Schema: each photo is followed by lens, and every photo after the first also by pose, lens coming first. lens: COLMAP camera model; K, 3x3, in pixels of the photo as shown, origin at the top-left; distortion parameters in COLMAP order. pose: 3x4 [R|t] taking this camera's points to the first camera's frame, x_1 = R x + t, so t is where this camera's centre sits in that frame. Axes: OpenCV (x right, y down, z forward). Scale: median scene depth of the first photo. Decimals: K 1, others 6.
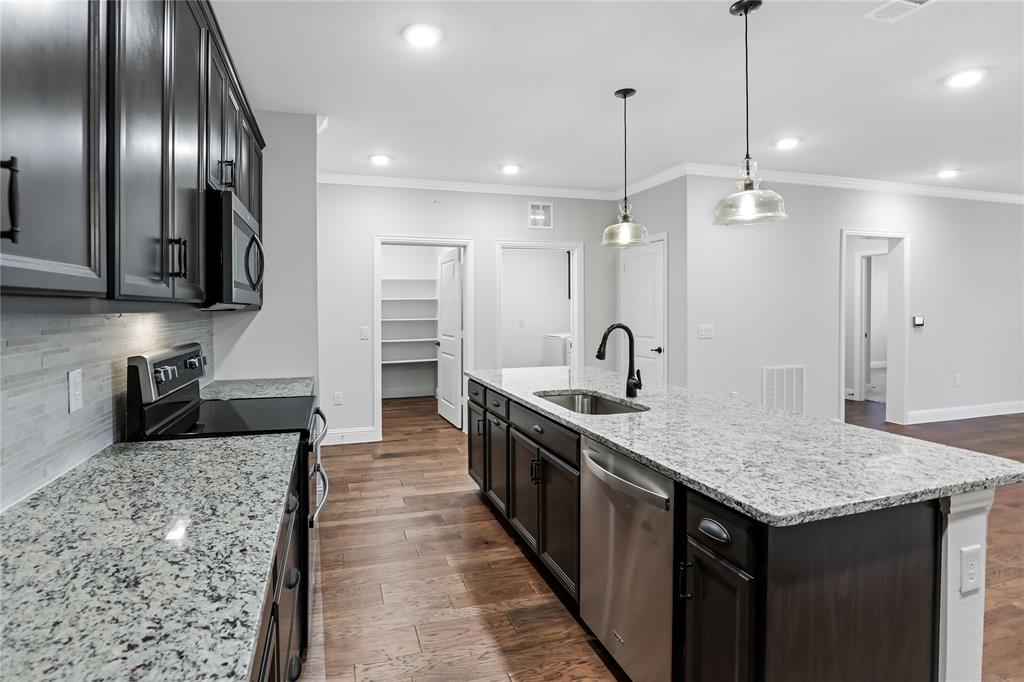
lens RADIAL K [[493.9, 0, 474.7], [0, 493.9, 312.6], [0, 0, 1]] dist [-0.018806, -0.000110]
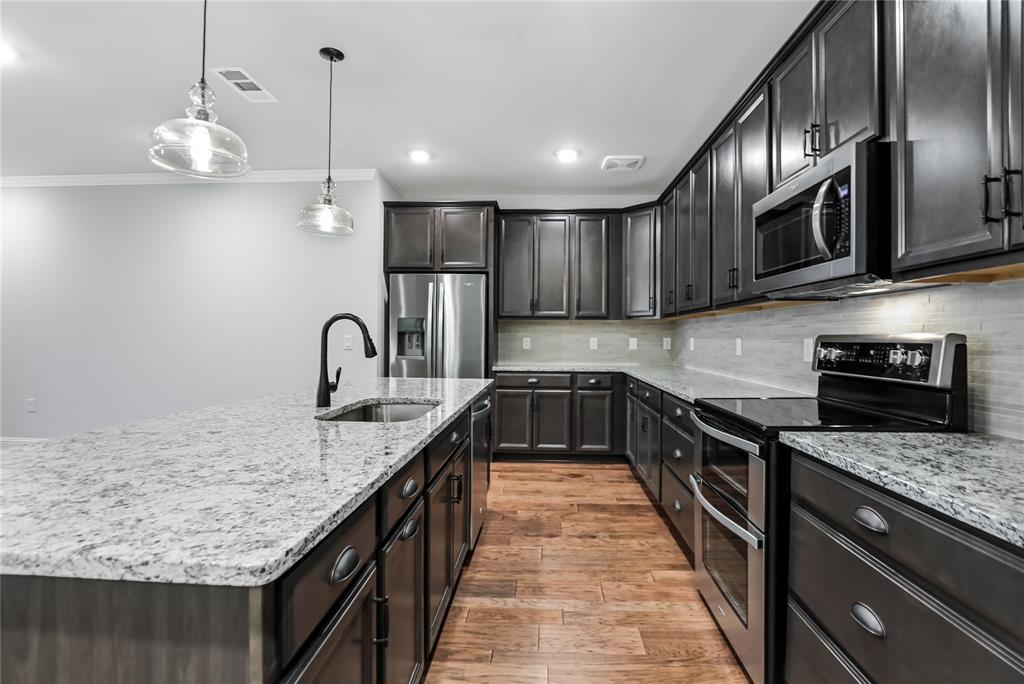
lens RADIAL K [[493.9, 0, 511.5], [0, 493.9, 334.8], [0, 0, 1]] dist [-0.018806, -0.000110]
pose [[-0.939146, 0.000072, 0.343518, -0.276298], [0.001719, 0.999988, 0.004492, 0.061785], [-0.343514, 0.004809, -0.939135, 1.919445]]
